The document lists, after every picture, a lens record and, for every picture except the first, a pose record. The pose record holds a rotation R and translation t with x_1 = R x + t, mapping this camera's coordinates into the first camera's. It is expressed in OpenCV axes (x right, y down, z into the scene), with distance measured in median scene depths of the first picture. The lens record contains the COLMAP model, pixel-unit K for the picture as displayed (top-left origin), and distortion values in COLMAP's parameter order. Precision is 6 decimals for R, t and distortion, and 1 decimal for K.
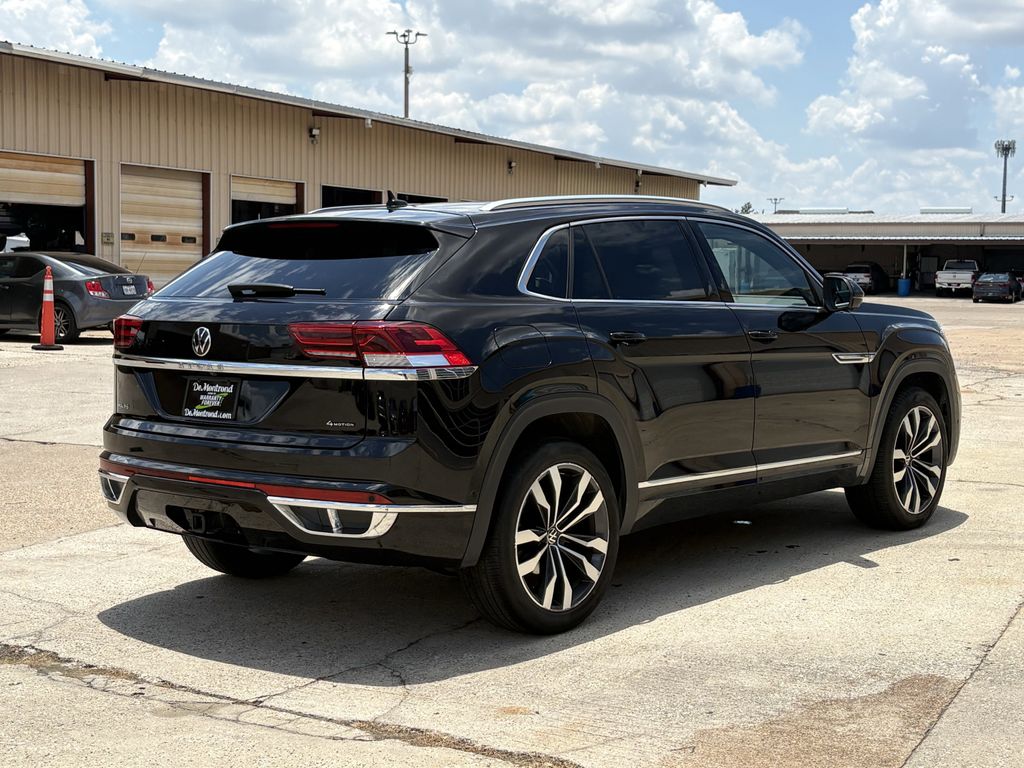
lens RADIAL K [[1695.8, 0, 511.3], [0, 1695.8, 384.5], [0, 0, 1]] dist [0.099414, 0.000000]
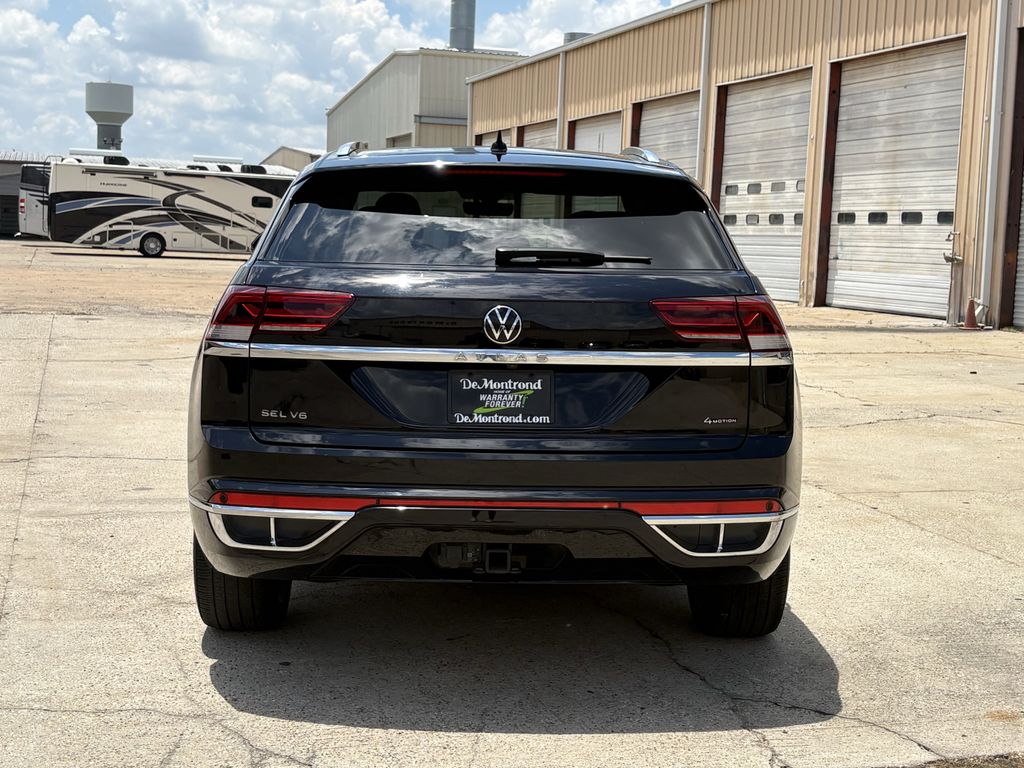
lens RADIAL K [[1695.8, 0, 515.2], [0, 1695.8, 379.8], [0, 0, 1]] dist [0.099414, 0.000000]
pose [[0.690266, -0.054791, 0.721478, -0.755677], [0.022601, 0.998275, 0.054188, -0.043286], [-0.723203, -0.021098, 0.690313, 0.491283]]
